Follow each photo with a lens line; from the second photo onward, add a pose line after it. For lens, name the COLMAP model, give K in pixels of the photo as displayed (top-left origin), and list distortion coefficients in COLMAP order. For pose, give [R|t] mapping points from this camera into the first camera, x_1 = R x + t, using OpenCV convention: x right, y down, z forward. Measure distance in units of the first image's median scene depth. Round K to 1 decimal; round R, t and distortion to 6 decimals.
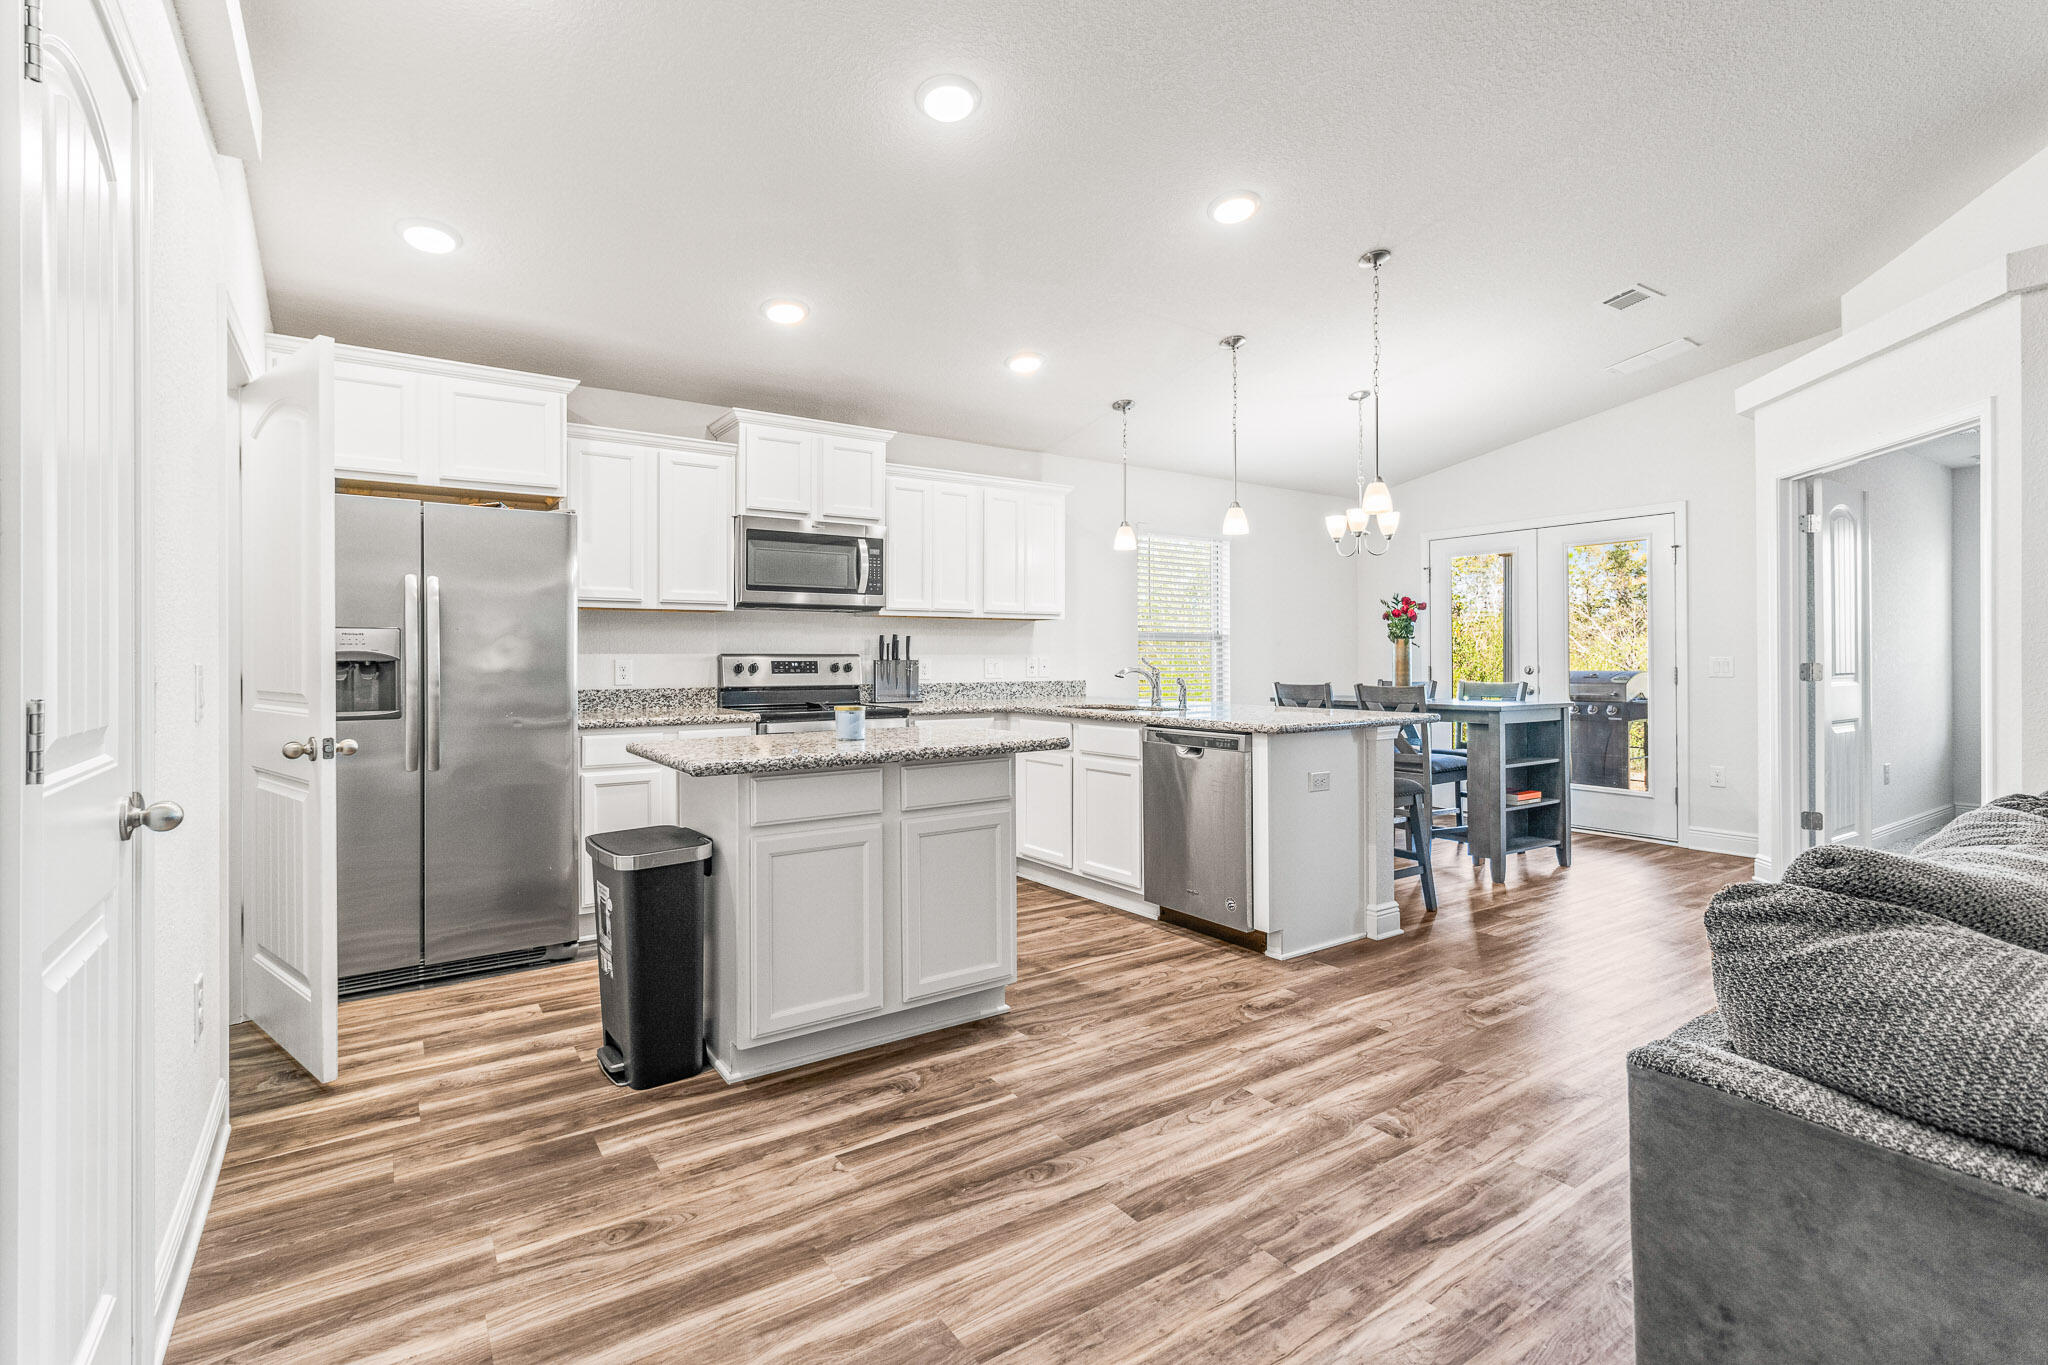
lens RADIAL K [[947.3, 0, 1024.2], [0, 947.3, 657.4], [0, 0, 1]] dist [-0.001180, 0.000202]
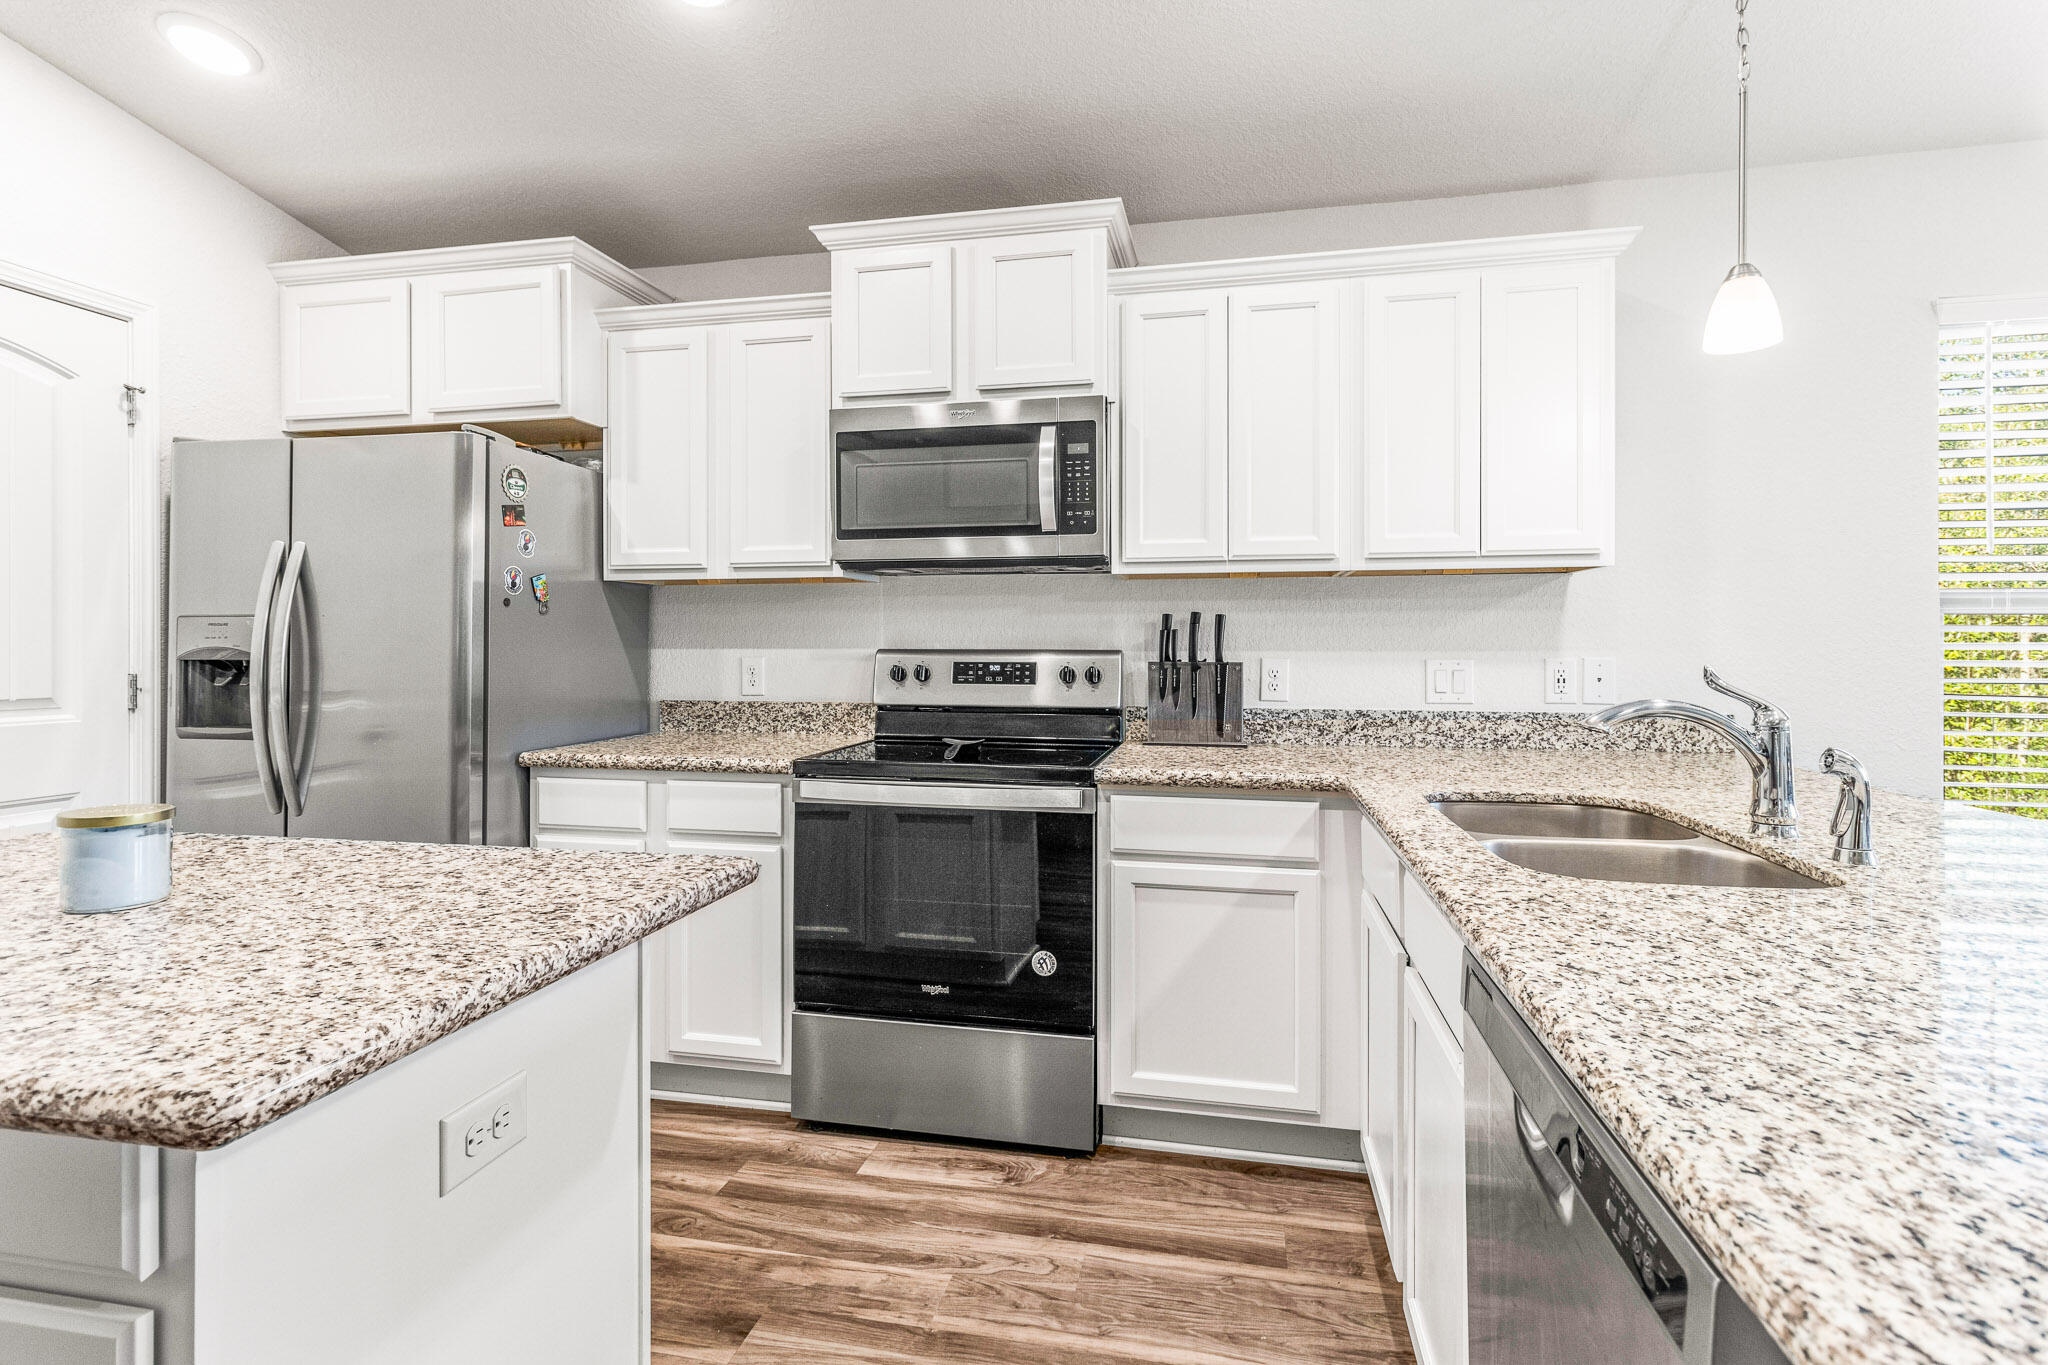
lens RADIAL K [[965.0, 0, 1029.9], [0, 965.0, 645.3], [0, 0, 1]] dist [0.002536, 0.001038]
pose [[0.689797, 0.002107, -0.724000, 0.203215], [-0.001883, 0.999998, 0.001115, -0.007418], [0.724001, 0.000594, 0.689799, 0.648290]]
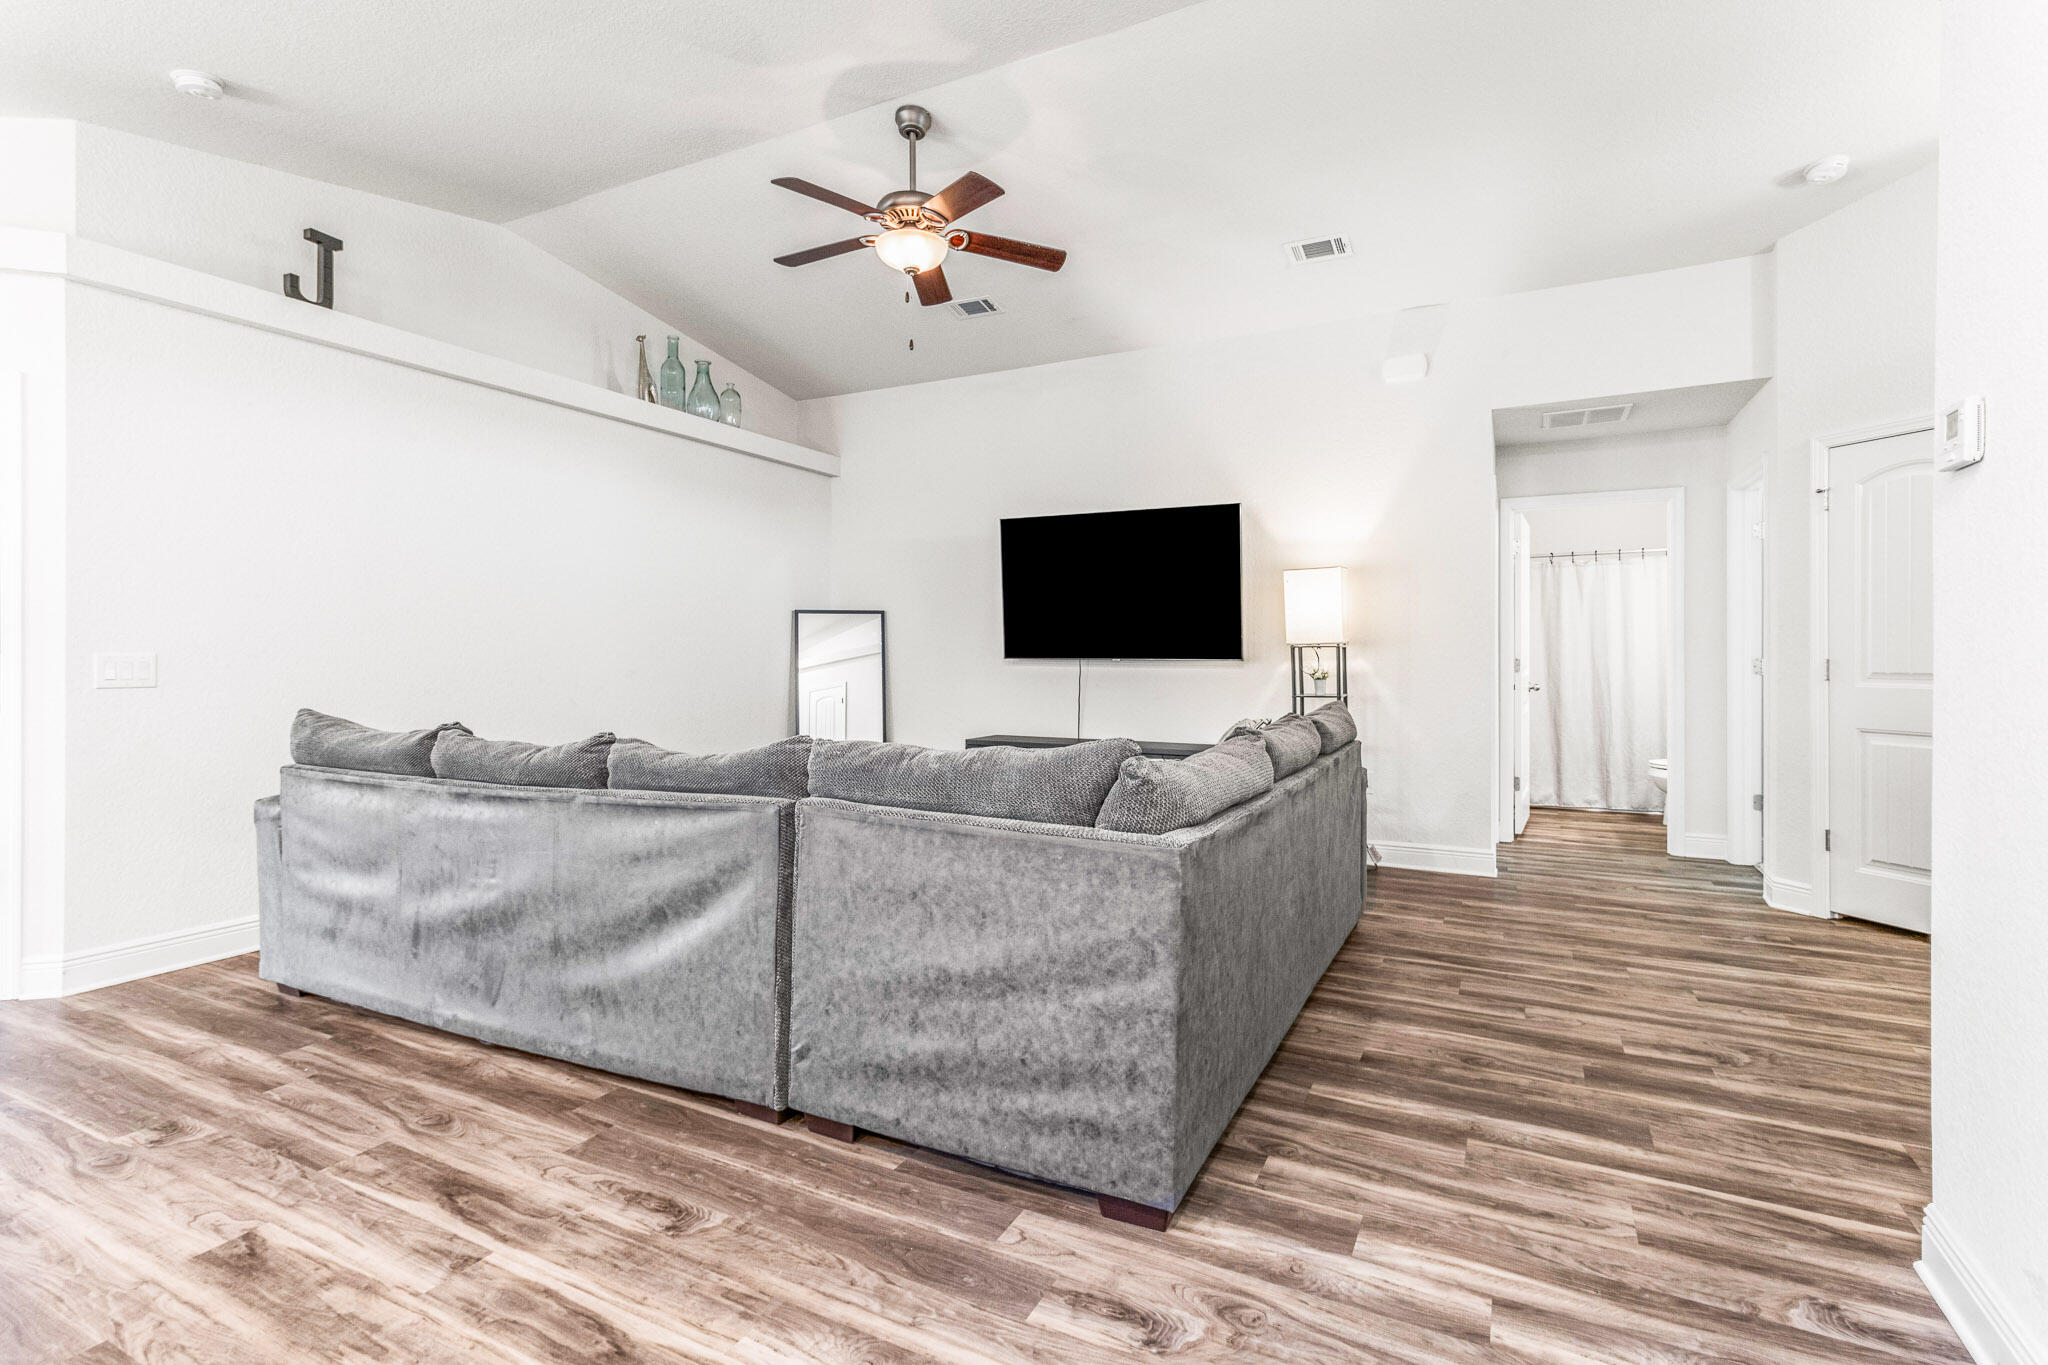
lens RADIAL K [[968.0, 0, 1022.6], [0, 968.0, 656.5], [0, 0, 1]] dist [0.003406, 0.001138]
pose [[-0.474120, -0.001135, 0.880459, -0.202611], [0.001254, 0.999997, 0.001964, -0.000310], [-0.880459, 0.002035, -0.474117, 0.439402]]
